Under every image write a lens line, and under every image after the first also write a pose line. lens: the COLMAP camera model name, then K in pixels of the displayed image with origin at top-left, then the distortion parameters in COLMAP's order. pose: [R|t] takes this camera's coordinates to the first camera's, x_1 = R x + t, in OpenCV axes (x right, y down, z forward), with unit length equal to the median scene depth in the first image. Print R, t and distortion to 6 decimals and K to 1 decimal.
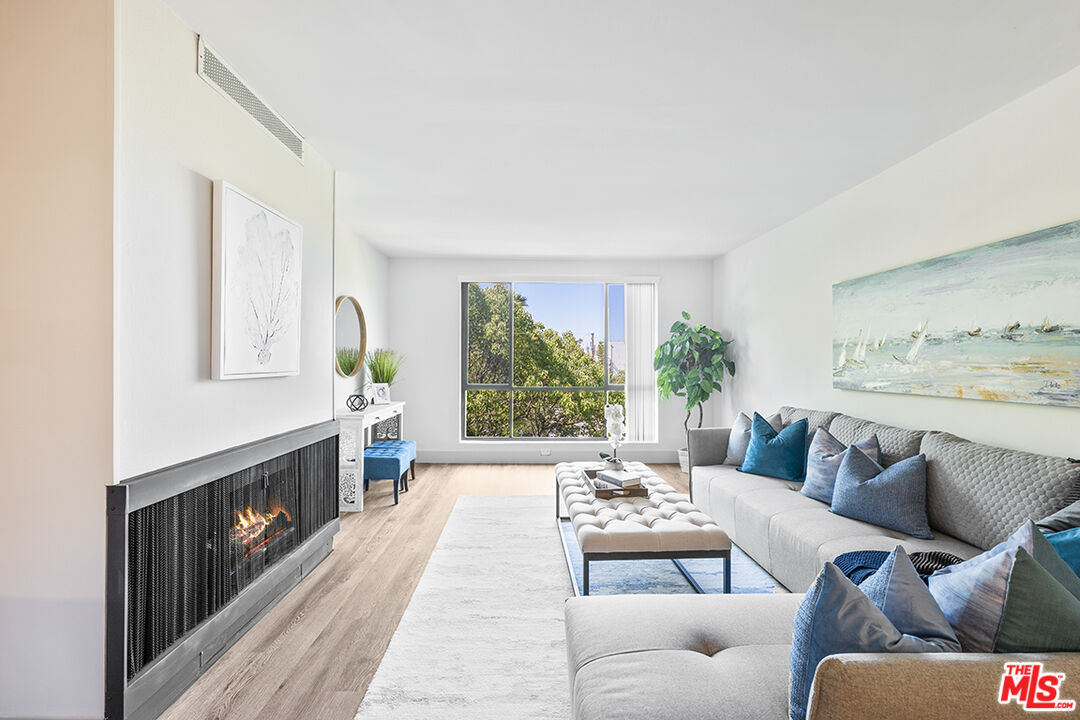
lens RADIAL K [[445.9, 0, 535.3], [0, 445.9, 359.9], [0, 0, 1]] dist [0.002557, -0.000801]
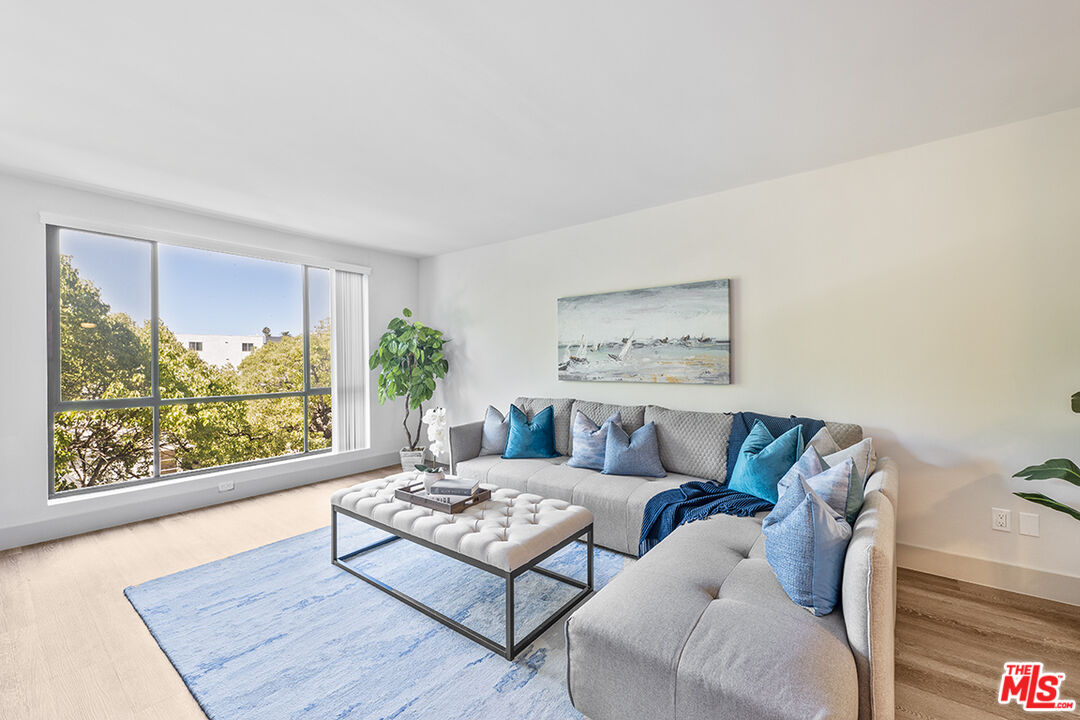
lens RADIAL K [[445.9, 0, 535.3], [0, 445.9, 359.9], [0, 0, 1]] dist [0.002557, -0.000801]
pose [[0.629829, -0.008560, 0.776687, -0.392468], [0.003344, 0.999960, 0.008309, -0.005265], [-0.776727, -0.002635, 0.629832, 0.272473]]
